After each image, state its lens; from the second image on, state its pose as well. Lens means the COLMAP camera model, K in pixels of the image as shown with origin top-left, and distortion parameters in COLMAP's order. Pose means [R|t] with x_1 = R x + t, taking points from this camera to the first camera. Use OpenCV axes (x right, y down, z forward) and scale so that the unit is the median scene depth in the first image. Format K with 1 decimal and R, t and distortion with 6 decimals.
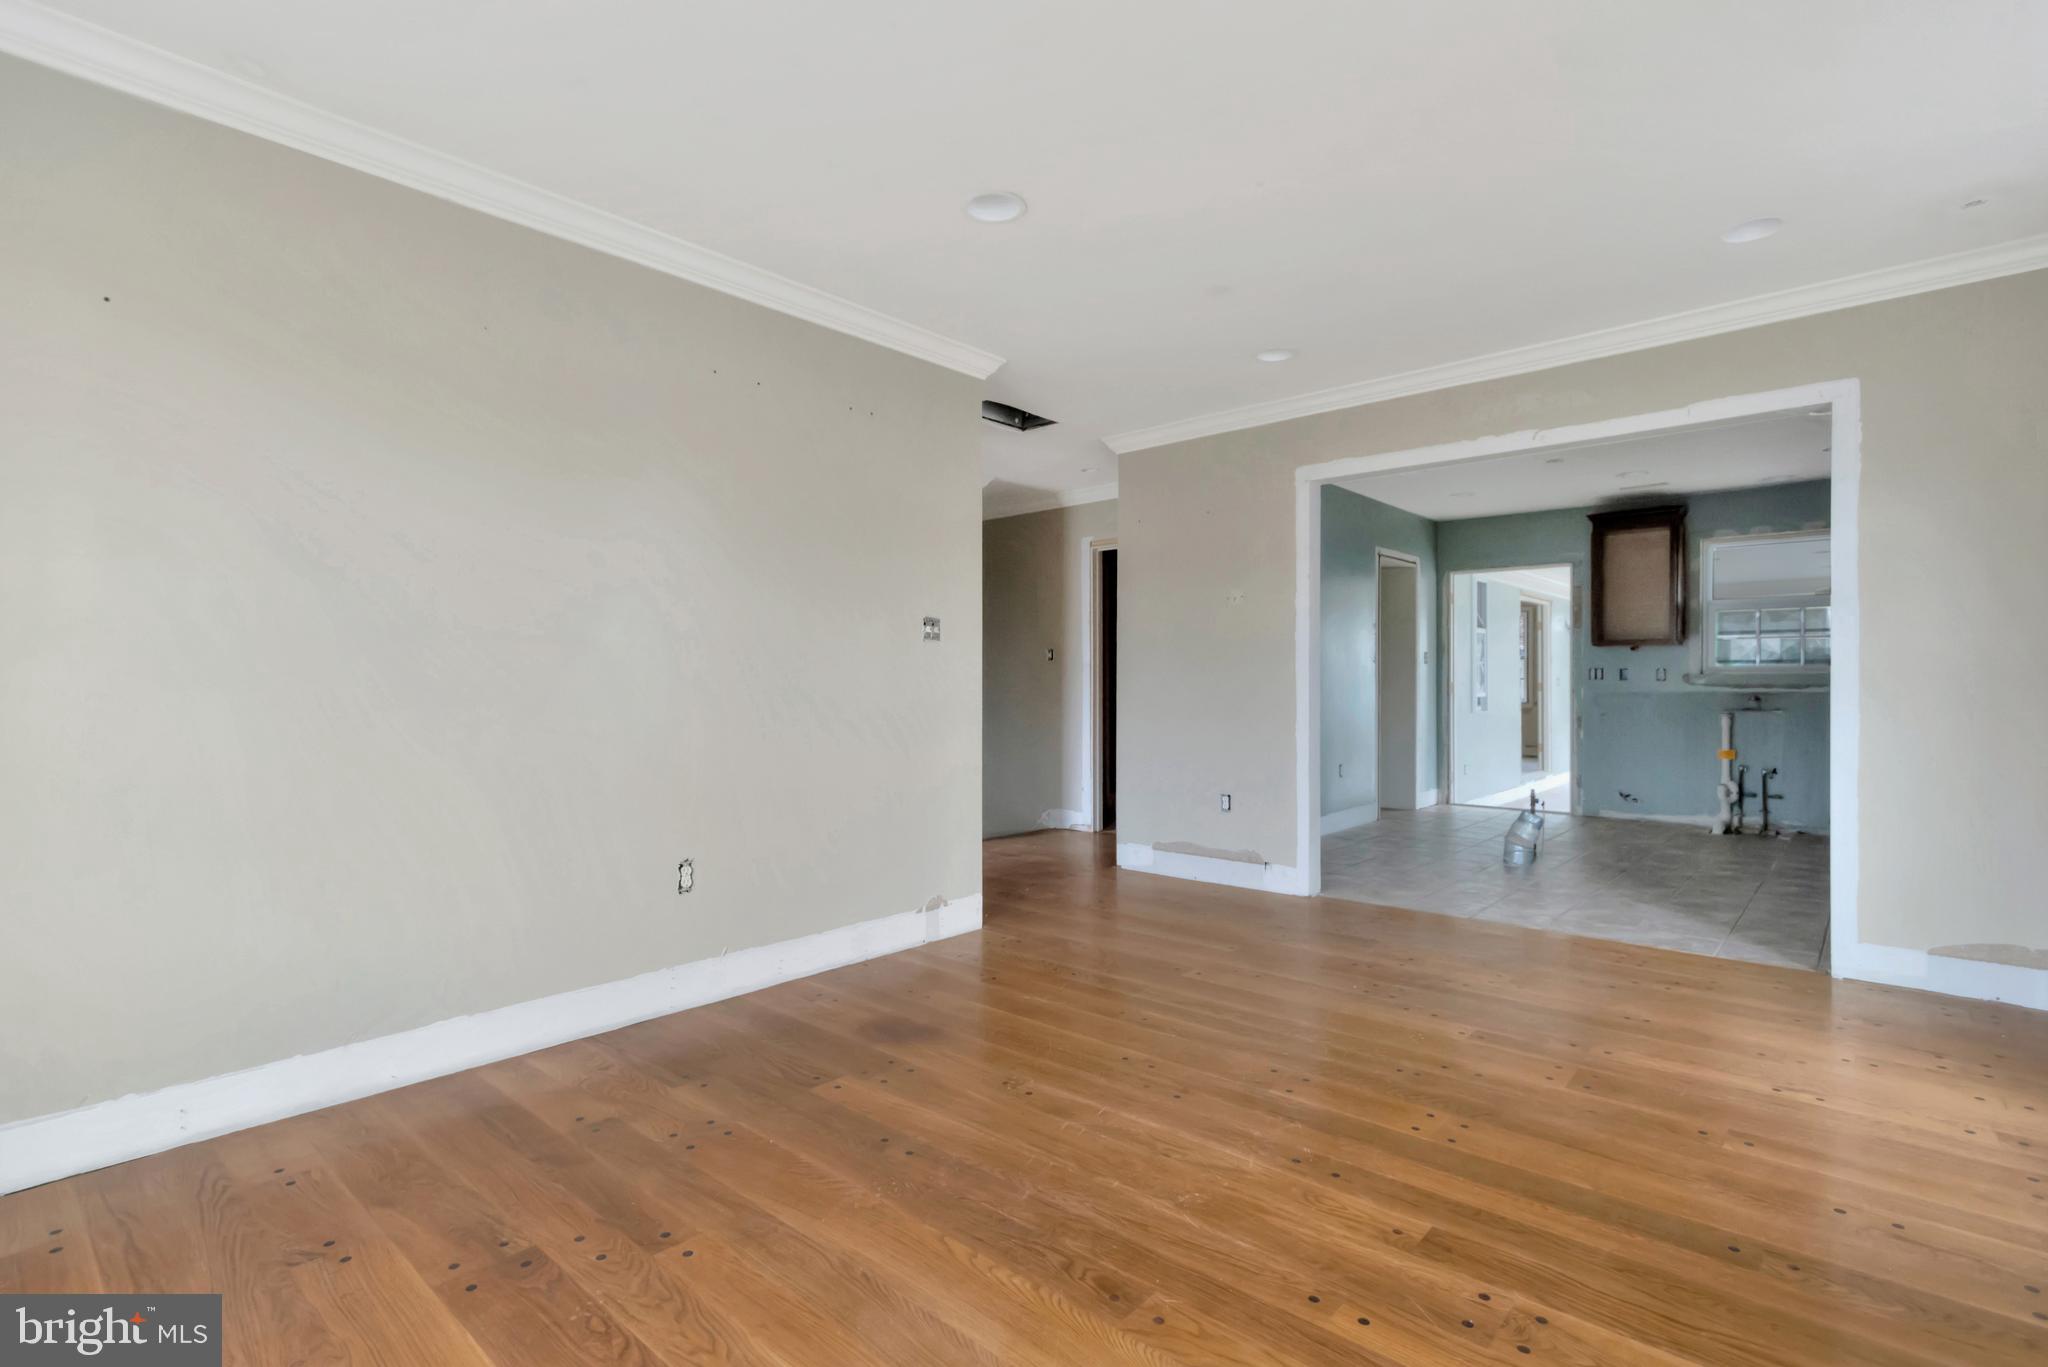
lens RADIAL K [[965.2, 0, 981.6], [0, 965.2, 687.0], [0, 0, 1]] dist [-0.000369, 0.000110]
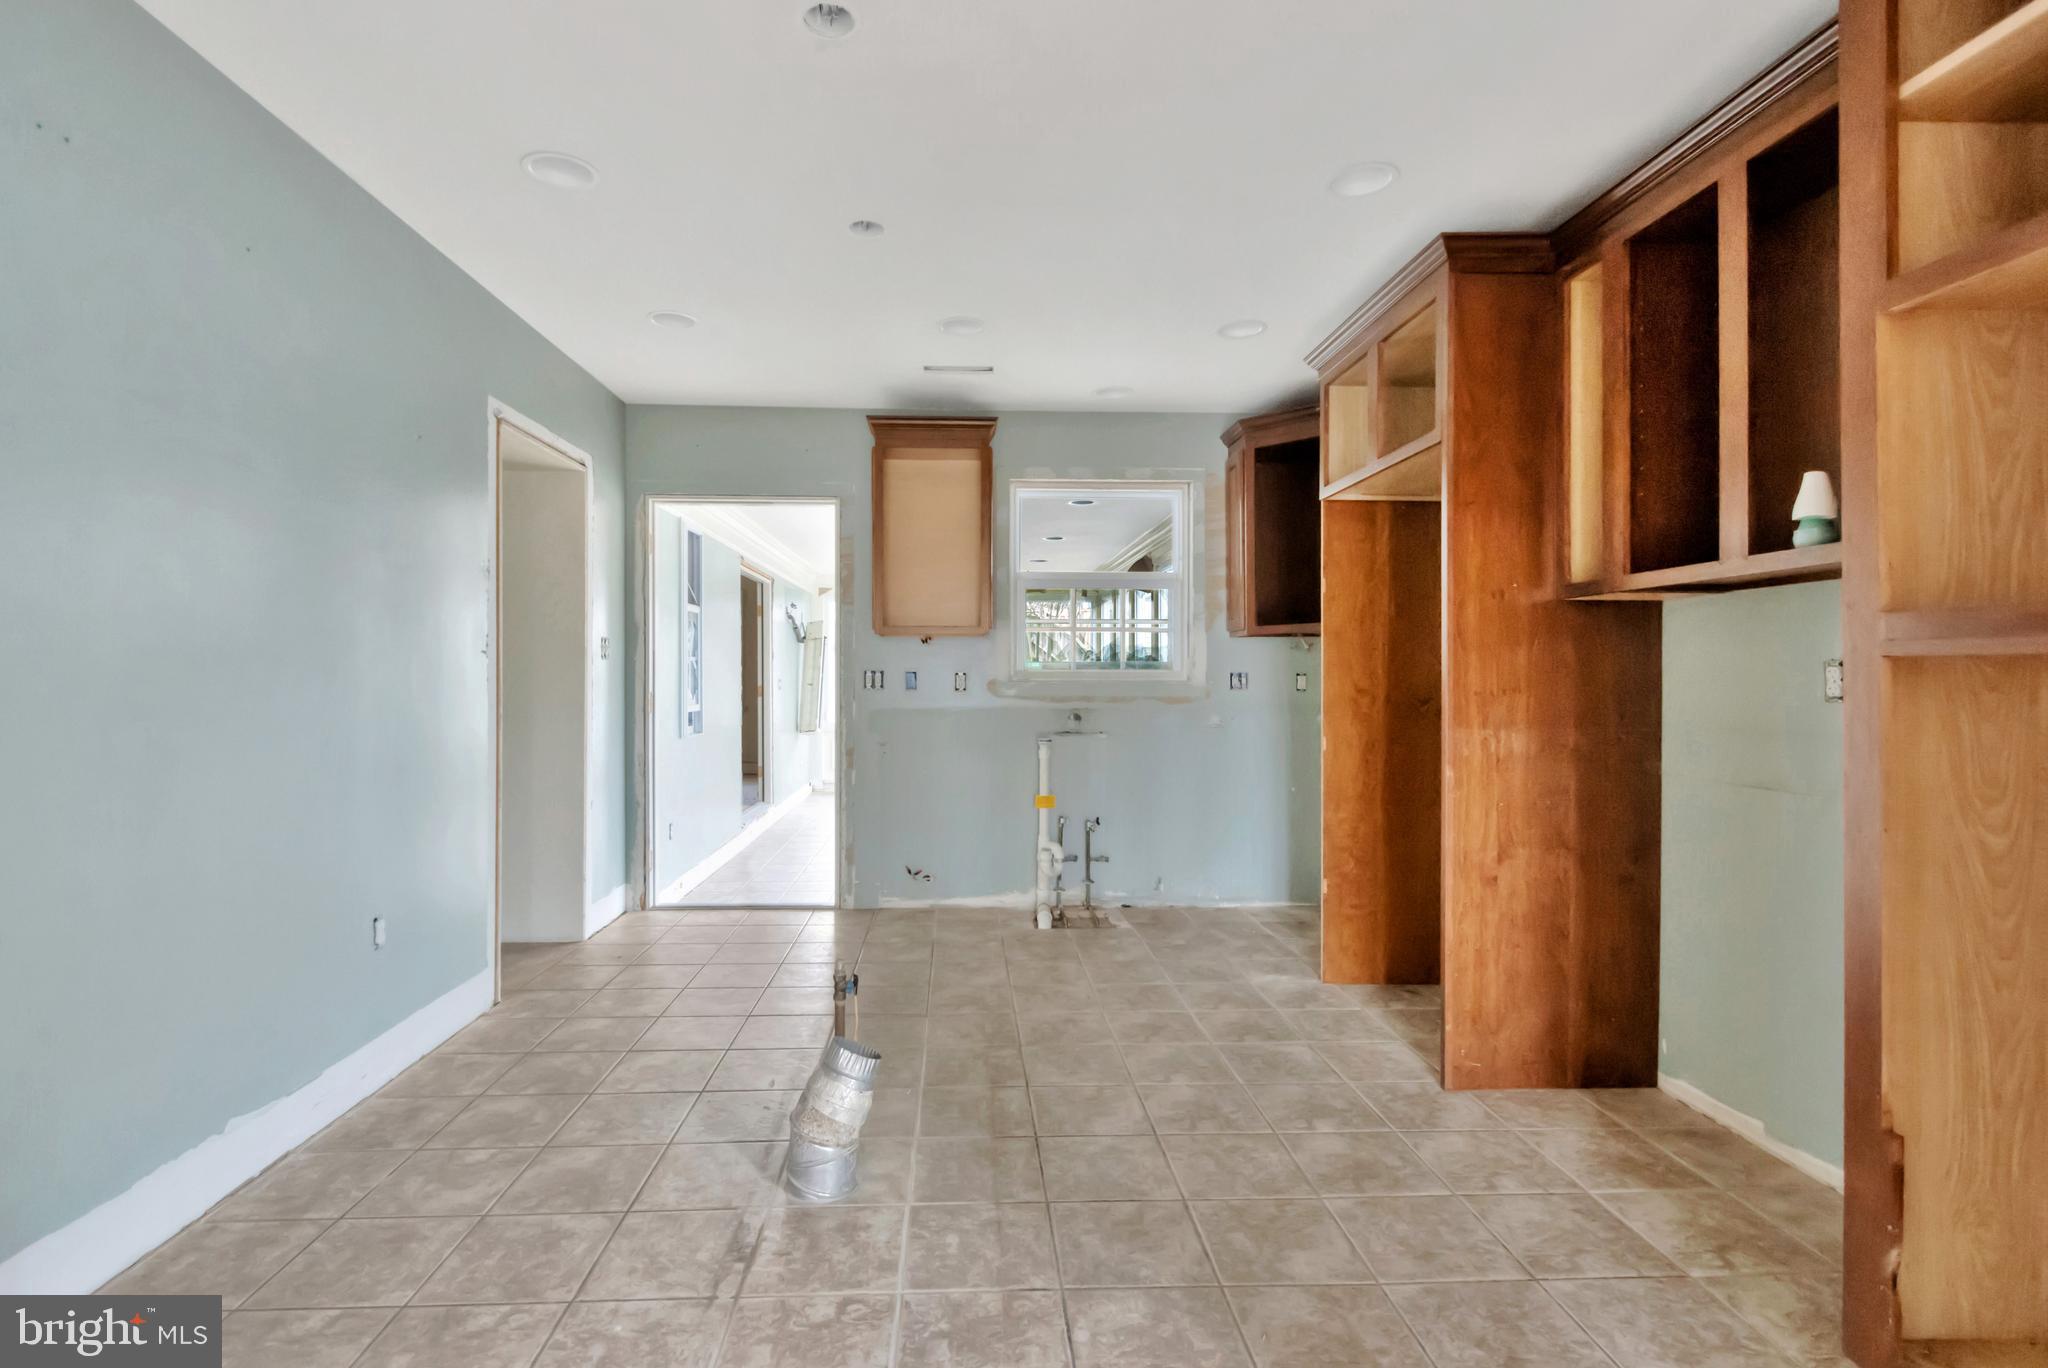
lens RADIAL K [[965.2, 0, 1021.9], [0, 965.2, 675.9], [0, 0, 1]] dist [-0.000369, 0.000110]
pose [[0.678739, 0.002689, 0.734374, 0.247361], [0.001551, 0.999986, -0.005095, -0.012840], [-0.734378, 0.004598, 0.678726, 0.513715]]
